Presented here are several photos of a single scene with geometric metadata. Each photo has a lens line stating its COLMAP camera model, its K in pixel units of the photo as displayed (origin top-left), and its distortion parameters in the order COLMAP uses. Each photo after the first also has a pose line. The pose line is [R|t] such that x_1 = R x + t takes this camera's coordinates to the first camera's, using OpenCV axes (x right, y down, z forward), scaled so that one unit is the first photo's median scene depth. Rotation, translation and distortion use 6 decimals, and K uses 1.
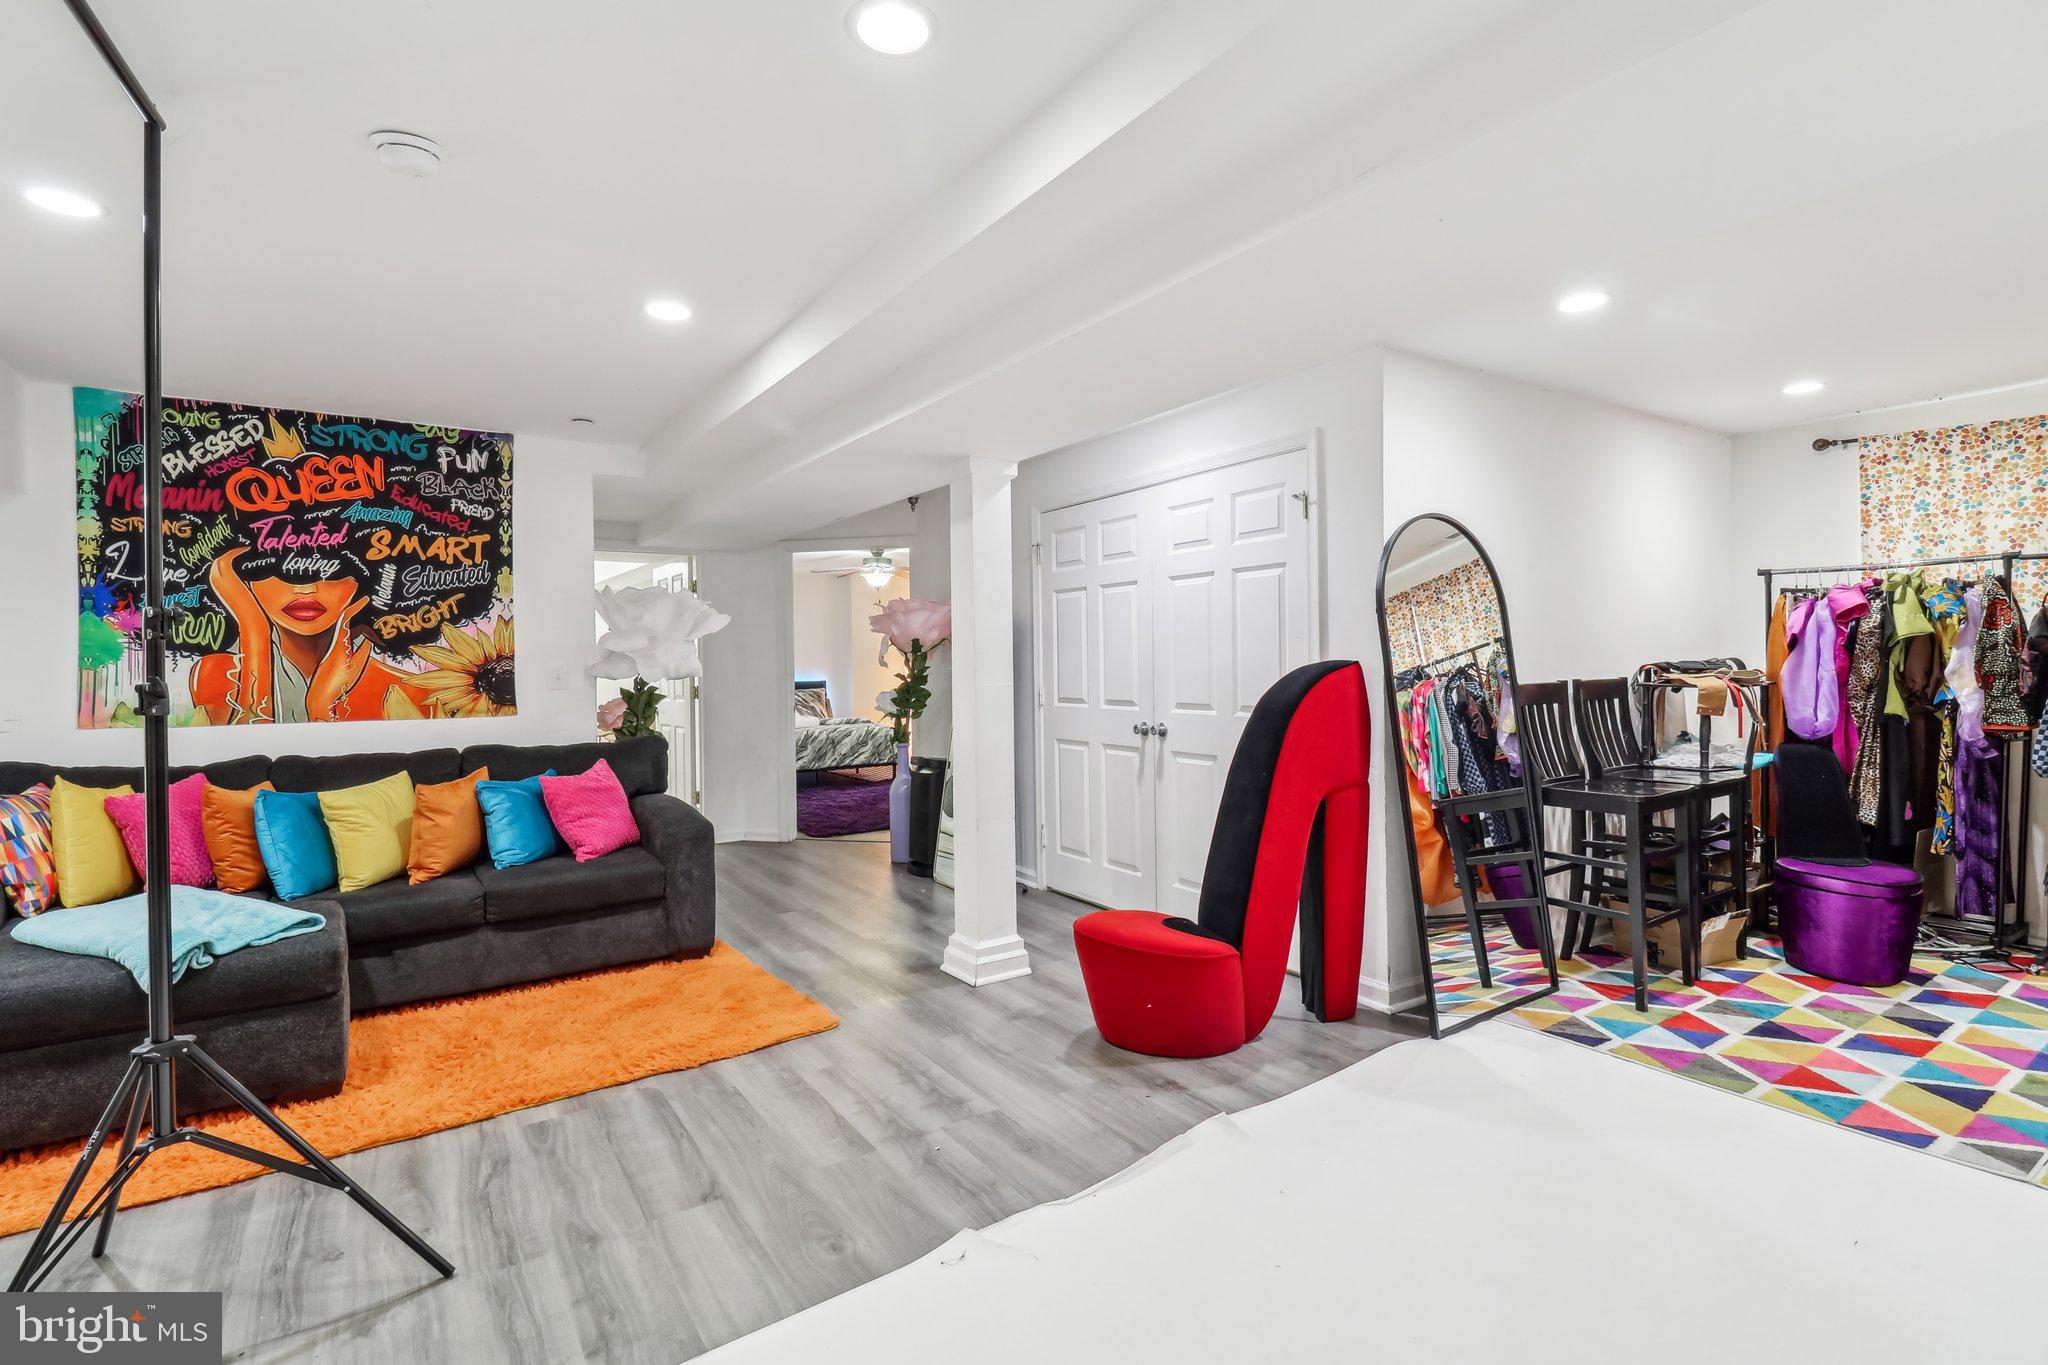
lens RADIAL K [[962.7, 0, 1002.1], [0, 962.7, 695.5], [0, 0, 1]] dist [0.004184, -0.008944]
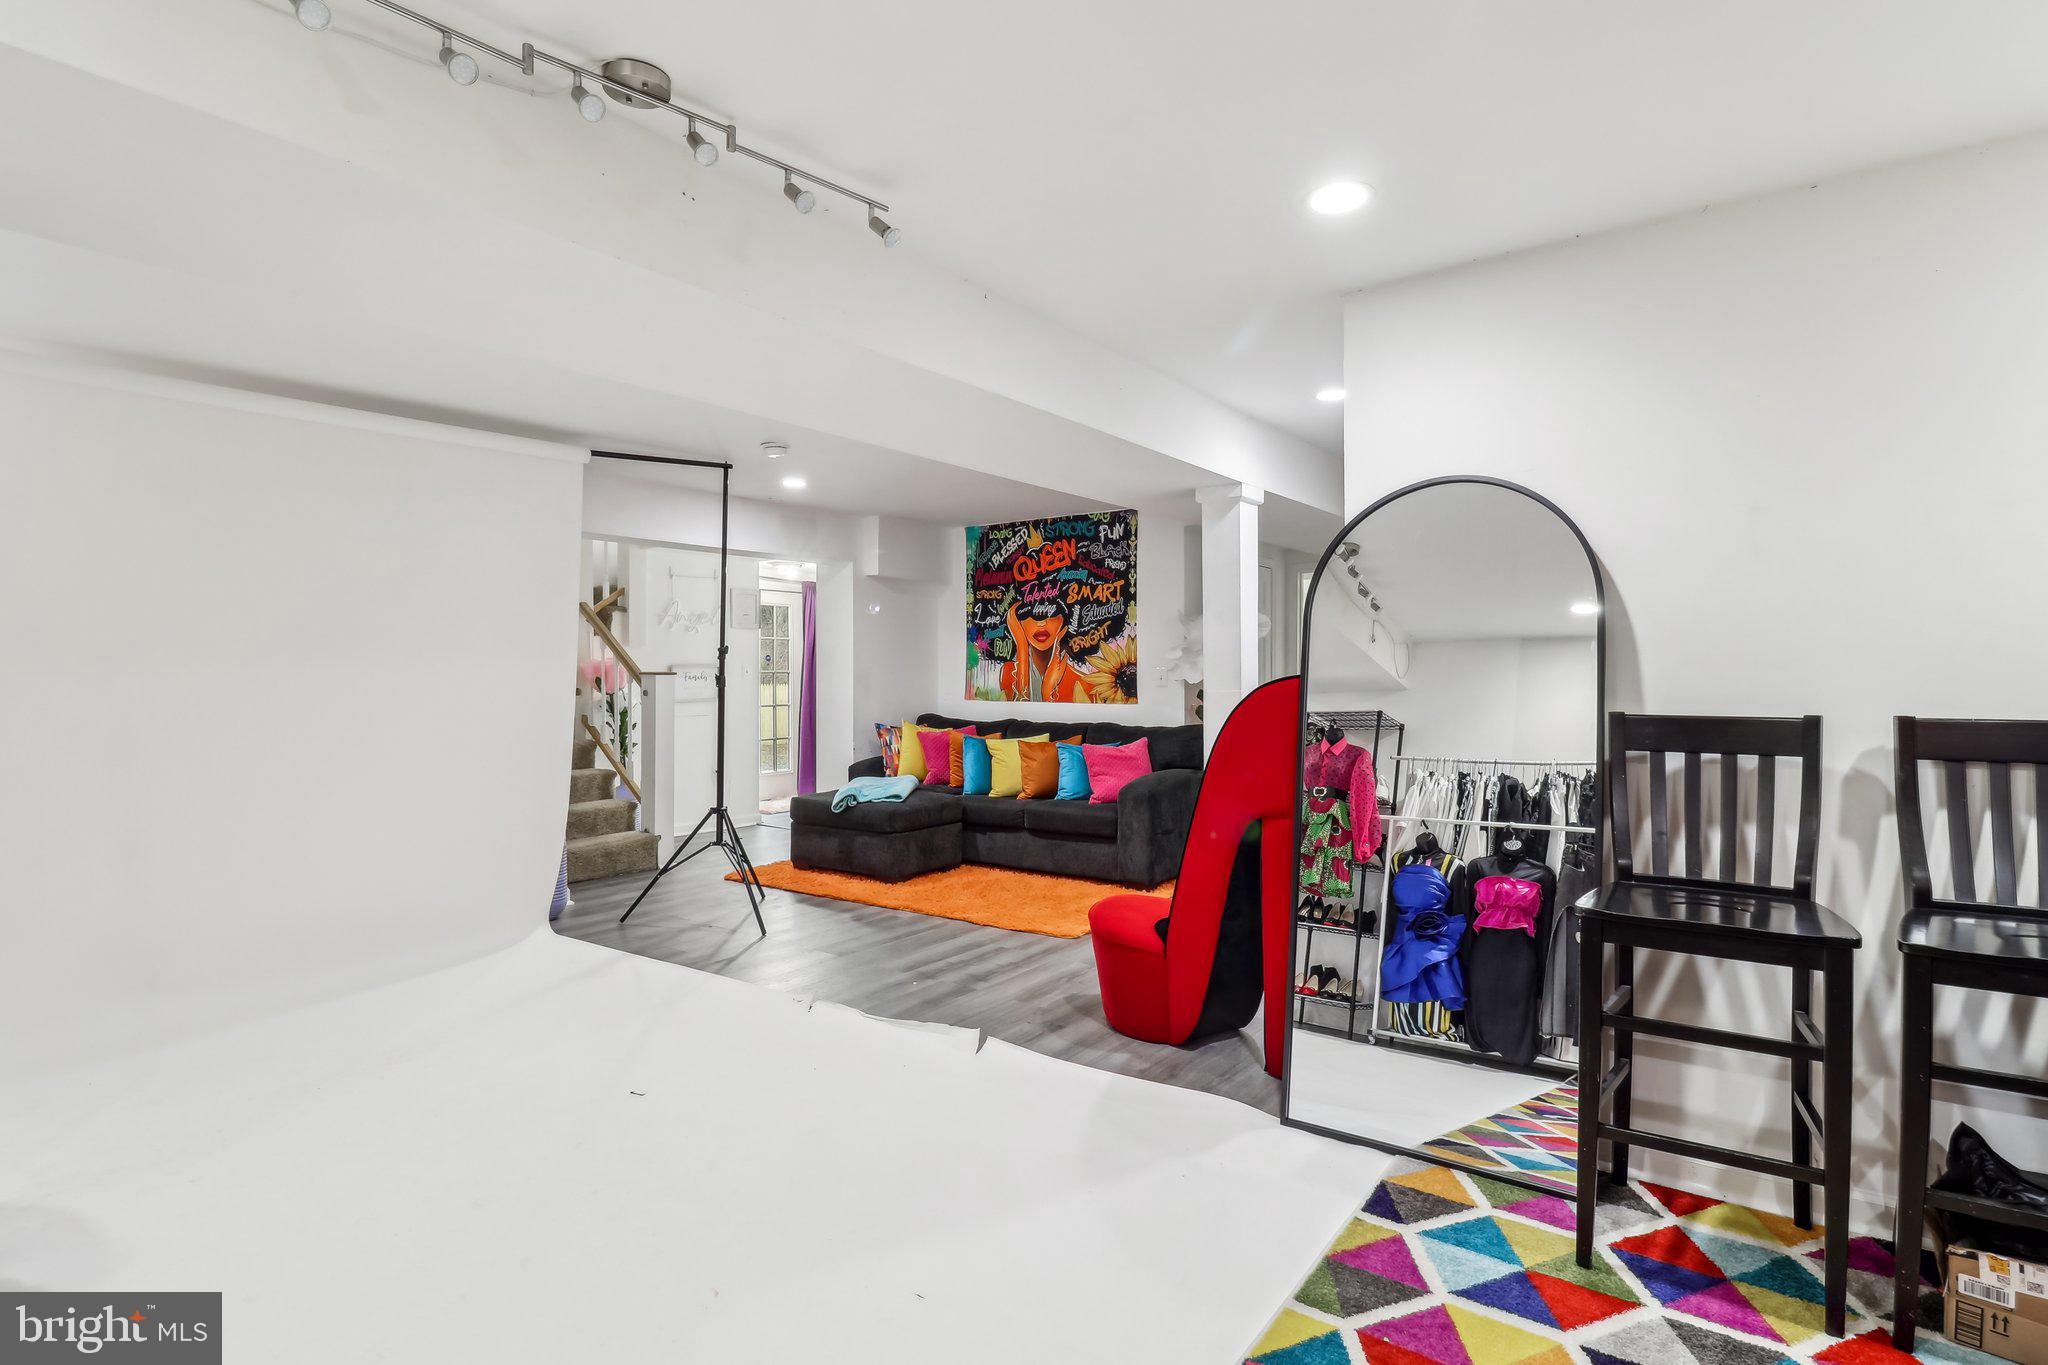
lens RADIAL K [[962.7, 0, 1002.1], [0, 962.7, 695.5], [0, 0, 1]] dist [0.004184, -0.008944]
pose [[0.348394, 0.034568, -0.936710, 0.843691], [-0.030577, 0.999207, 0.025502, -0.024607], [0.936849, 0.019758, 0.349175, 0.341821]]
